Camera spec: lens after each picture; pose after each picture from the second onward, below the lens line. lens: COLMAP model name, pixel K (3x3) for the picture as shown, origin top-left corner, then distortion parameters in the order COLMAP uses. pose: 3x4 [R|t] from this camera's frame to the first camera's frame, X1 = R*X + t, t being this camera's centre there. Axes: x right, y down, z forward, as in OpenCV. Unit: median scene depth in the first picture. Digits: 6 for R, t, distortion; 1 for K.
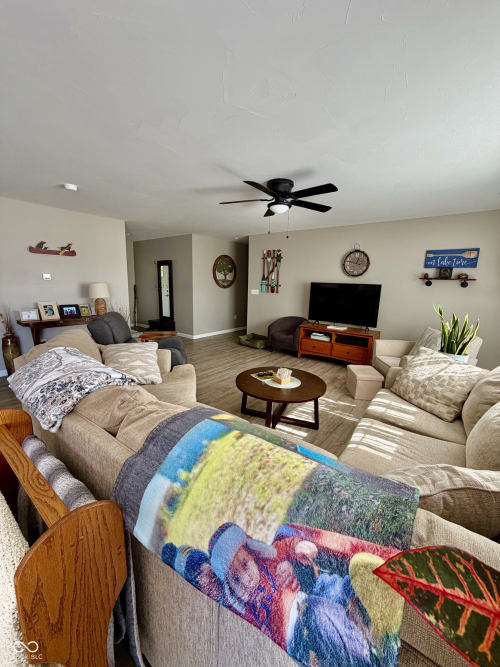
lens RADIAL K [[265.6, 0, 249.0], [0, 265.6, 332.3], [0, 0, 1]] dist [0.001171, -0.000593]
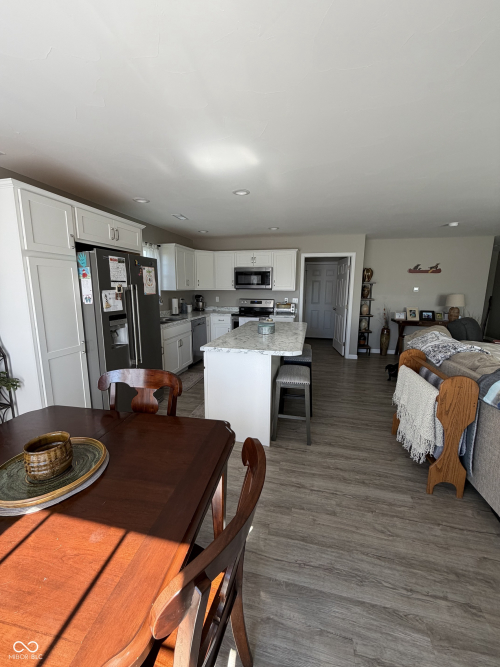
lens RADIAL K [[265.6, 0, 251.2], [0, 265.6, 331.8], [0, 0, 1]] dist [0.001171, -0.000593]
pose [[0.435067, 0.130682, -0.890864, 0.128228], [-0.167999, 0.983818, 0.062272, 0.066330], [0.884586, 0.122572, 0.449982, -0.360610]]
